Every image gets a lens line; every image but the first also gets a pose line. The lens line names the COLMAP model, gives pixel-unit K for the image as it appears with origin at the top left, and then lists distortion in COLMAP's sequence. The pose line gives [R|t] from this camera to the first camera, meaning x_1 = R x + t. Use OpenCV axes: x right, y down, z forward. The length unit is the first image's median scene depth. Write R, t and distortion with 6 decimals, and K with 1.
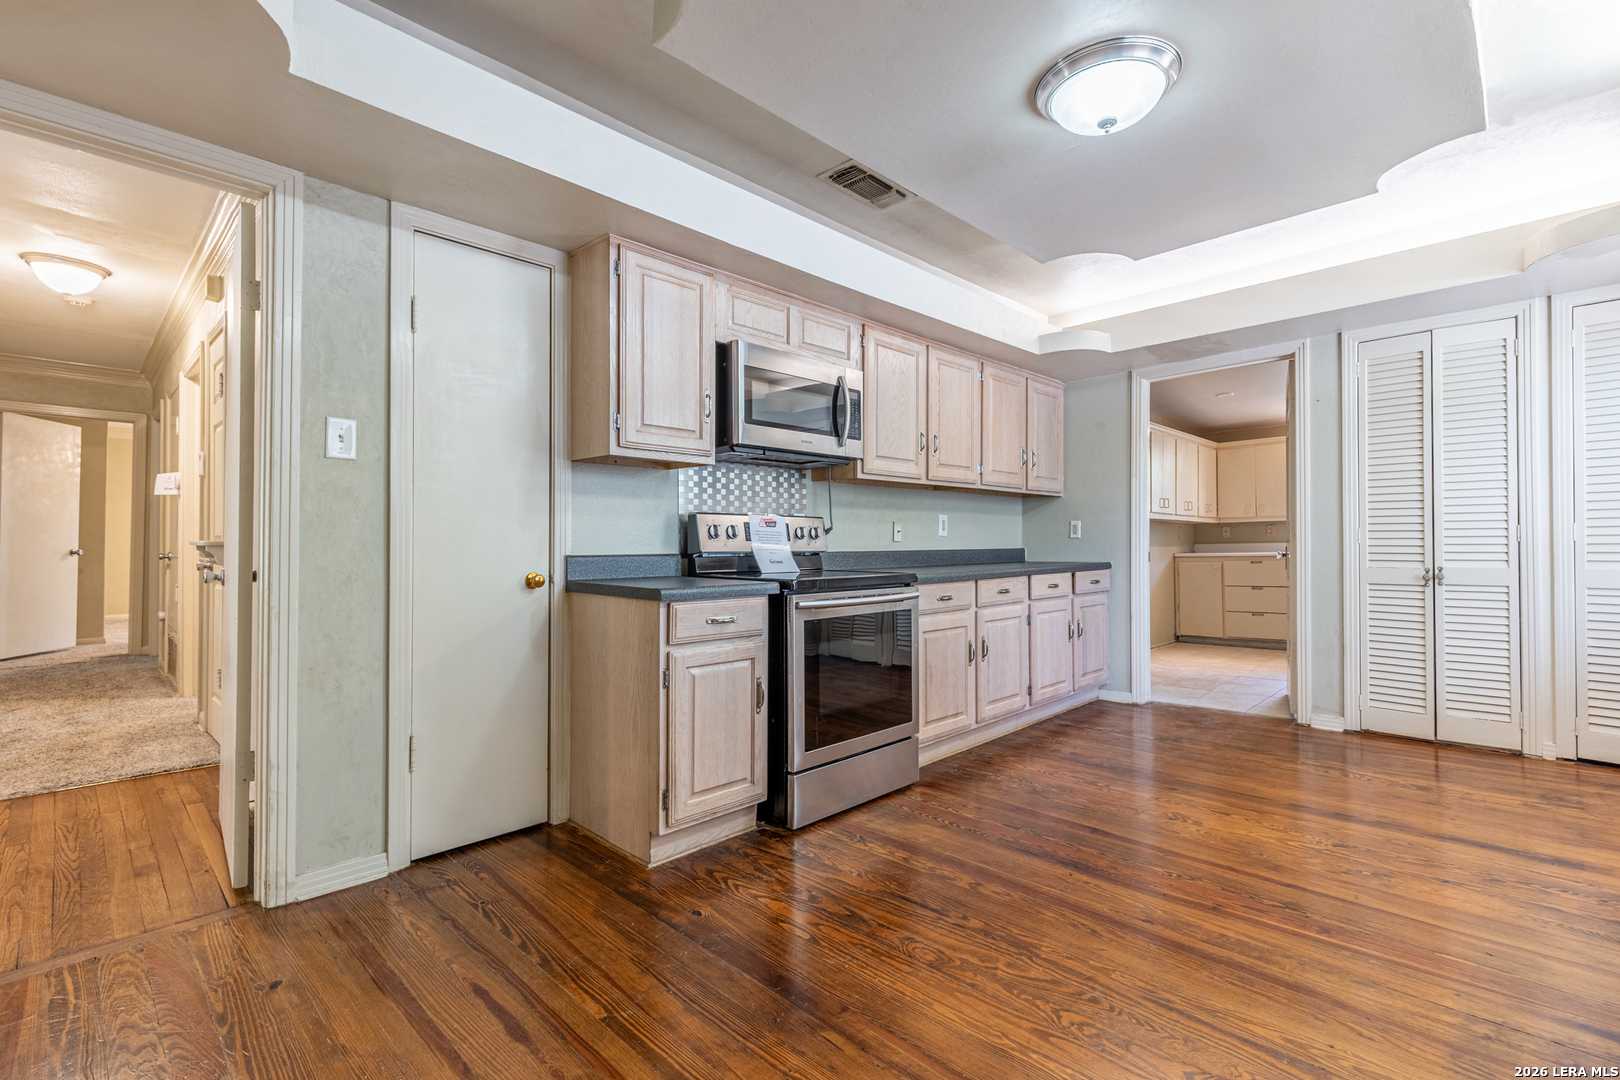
lens RADIAL K [[731.2, 0, 818.8], [0, 731.2, 541.2], [0, 0, 1]] dist [0.000242, 0.000030]
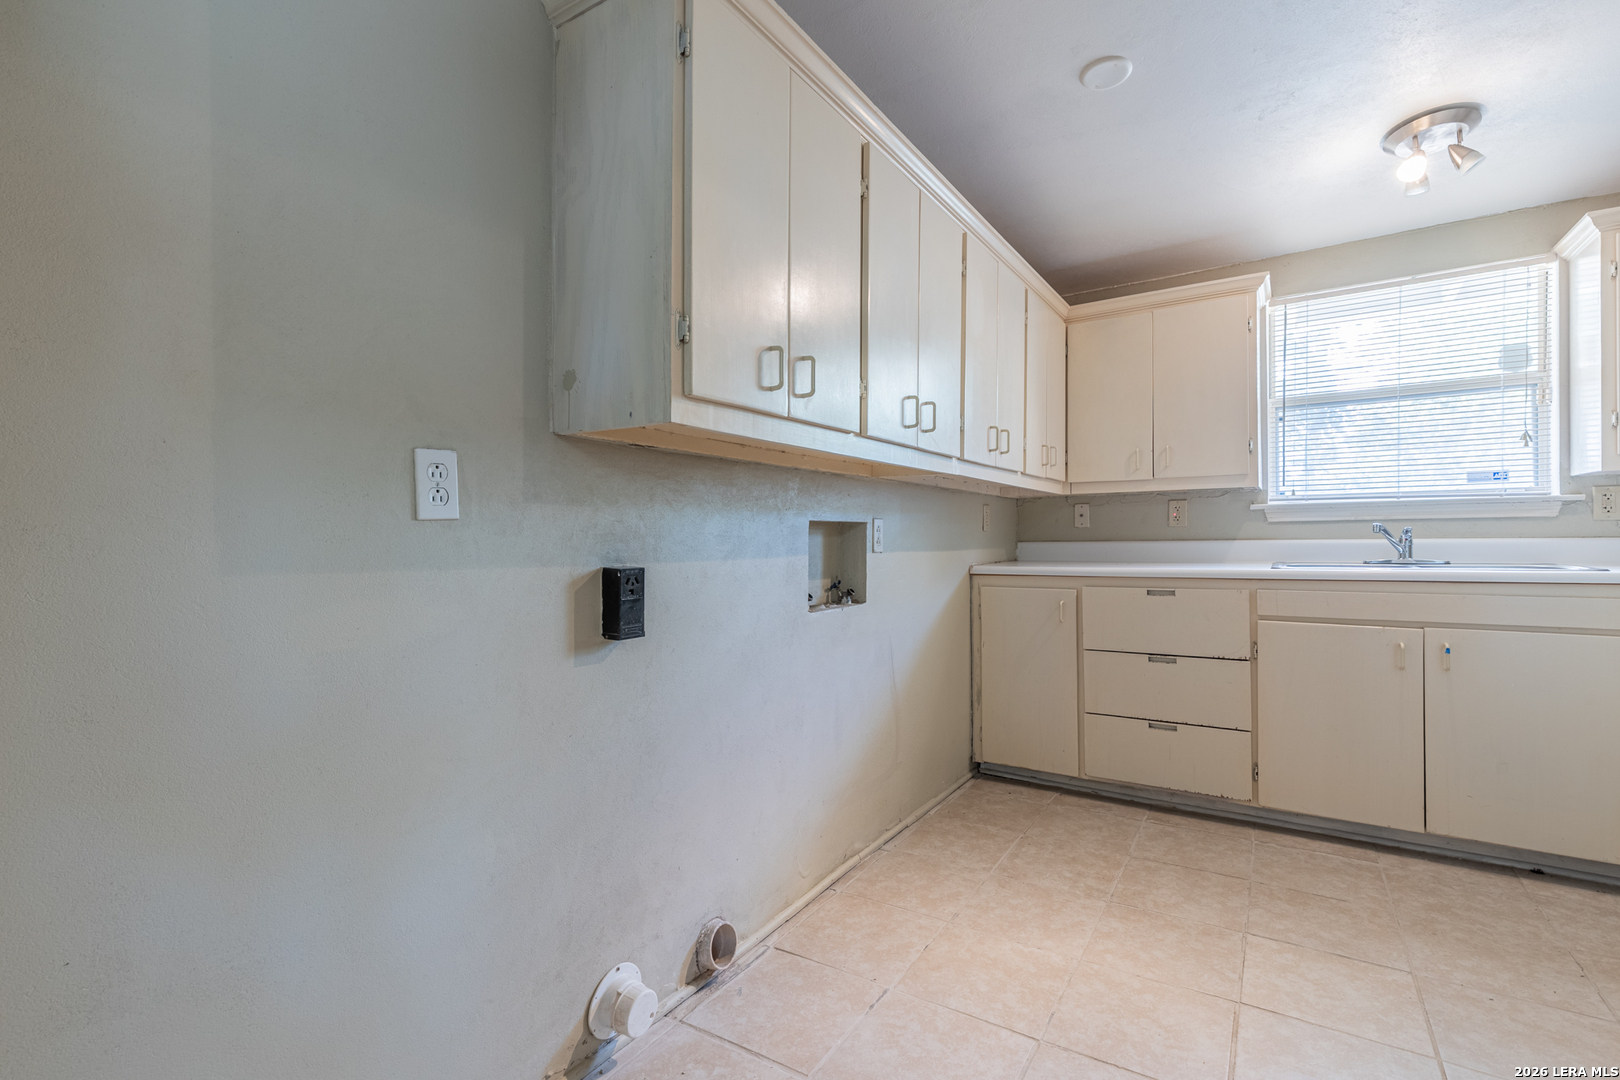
lens RADIAL K [[731.2, 0, 812.7], [0, 731.2, 529.0], [0, 0, 1]] dist [0.000242, 0.000030]
pose [[0.981157, 0.007800, 0.193056, 0.683676], [-0.008025, 0.999968, 0.000384, -0.007736], [-0.193047, -0.001926, 0.981188, 1.312518]]
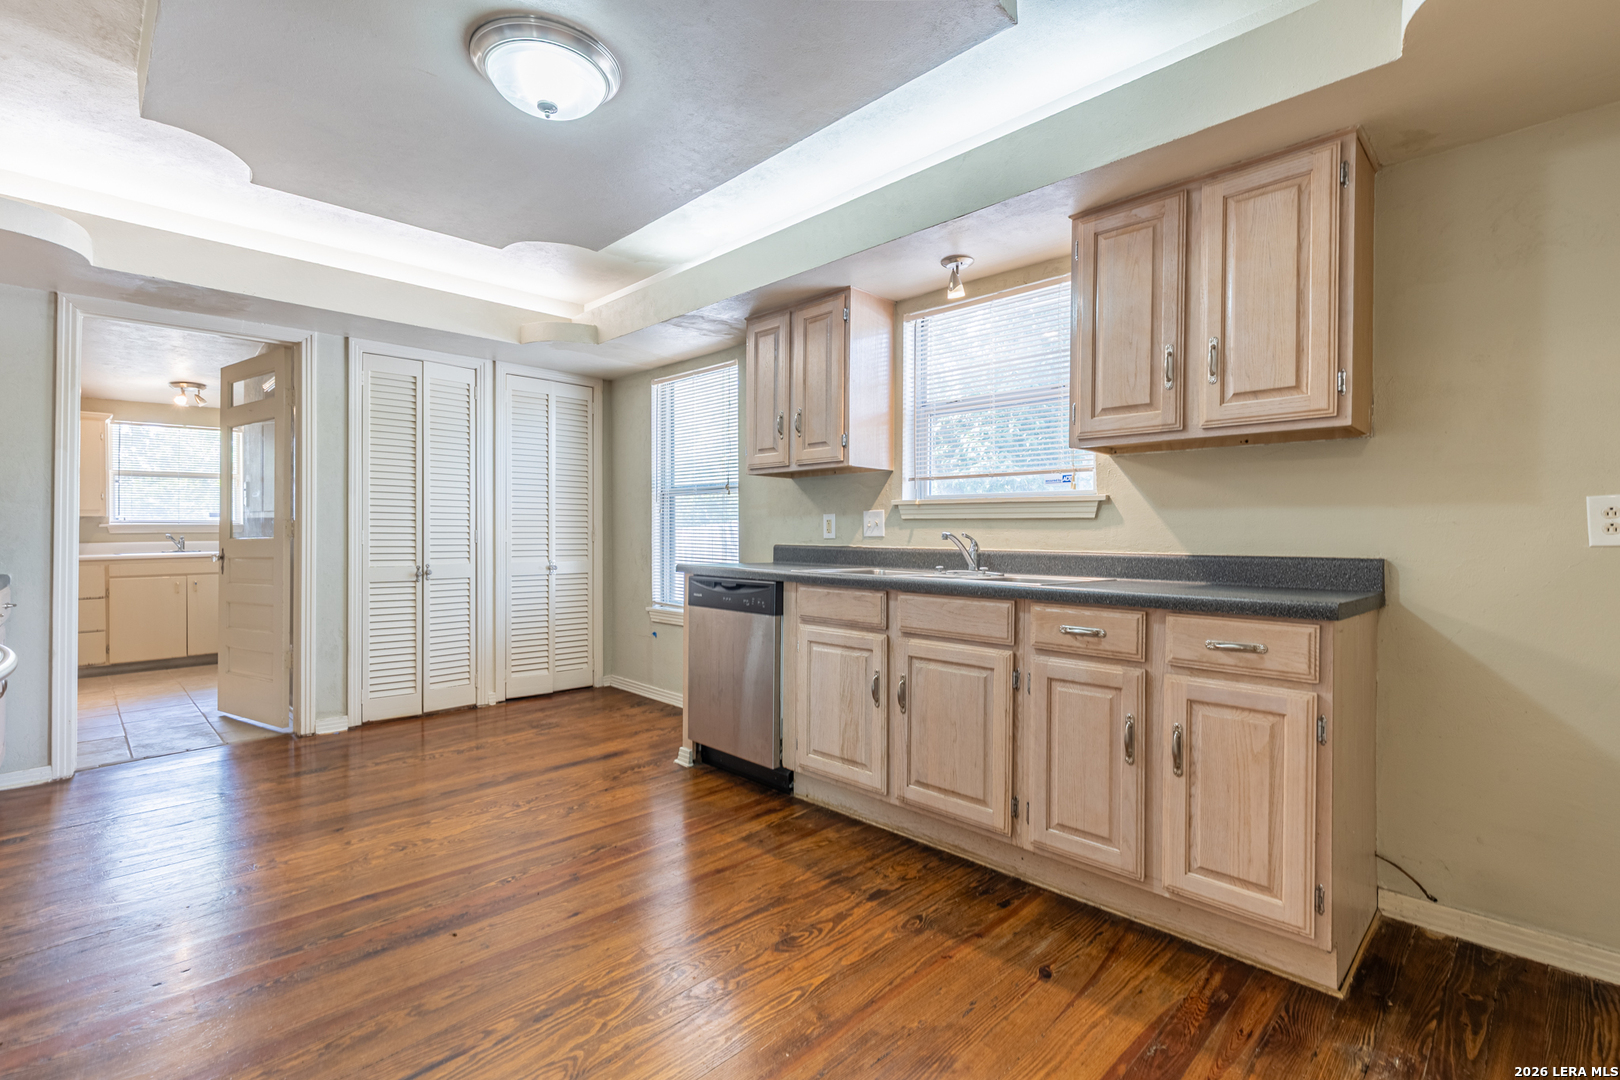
lens RADIAL K [[731.2, 0, 820.2], [0, 731.2, 540.5], [0, 0, 1]] dist [0.000242, 0.000030]
pose [[0.007386, 0.003847, 0.999965, -0.329448], [-0.001769, 0.999991, -0.003834, 0.000242], [-0.999971, -0.001741, 0.007393, 0.374250]]
